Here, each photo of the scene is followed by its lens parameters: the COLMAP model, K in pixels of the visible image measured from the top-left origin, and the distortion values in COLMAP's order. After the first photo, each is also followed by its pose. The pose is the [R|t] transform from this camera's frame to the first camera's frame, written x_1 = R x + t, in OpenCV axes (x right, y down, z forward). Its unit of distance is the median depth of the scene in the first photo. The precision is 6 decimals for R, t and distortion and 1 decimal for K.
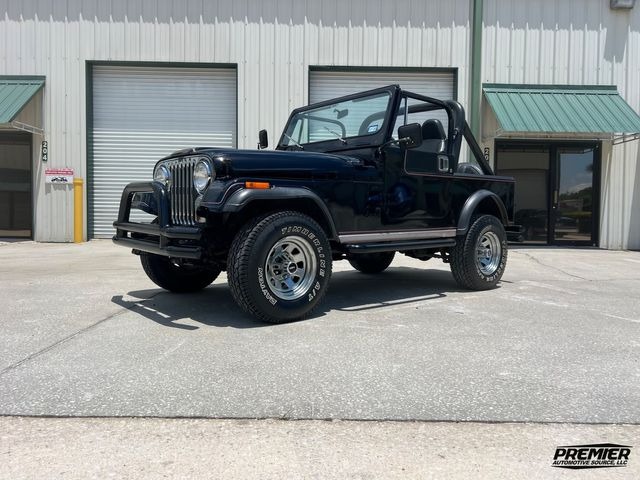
lens RADIAL K [[479.3, 0, 320.0], [0, 479.3, 240.0], [0, 0, 1]] dist [0.003046, -0.001704]
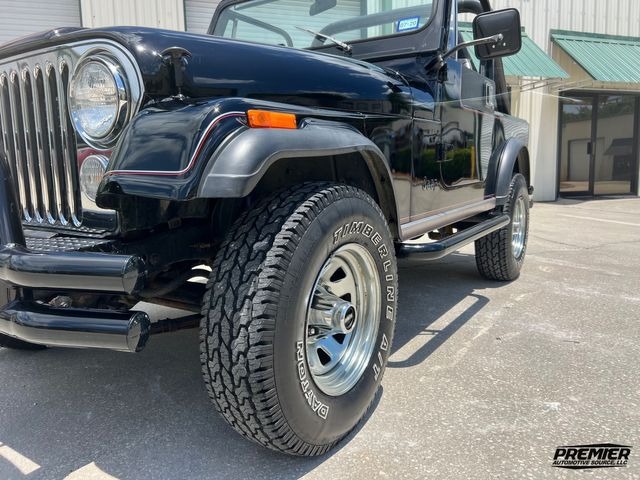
lens RADIAL K [[479.3, 0, 320.0], [0, 479.3, 240.0], [0, 0, 1]] dist [0.003046, -0.001704]
pose [[0.955231, -0.068667, 0.287781, -0.062128], [0.041770, 0.994251, 0.098591, -0.016919], [-0.292896, -0.082156, 0.952608, 0.186348]]
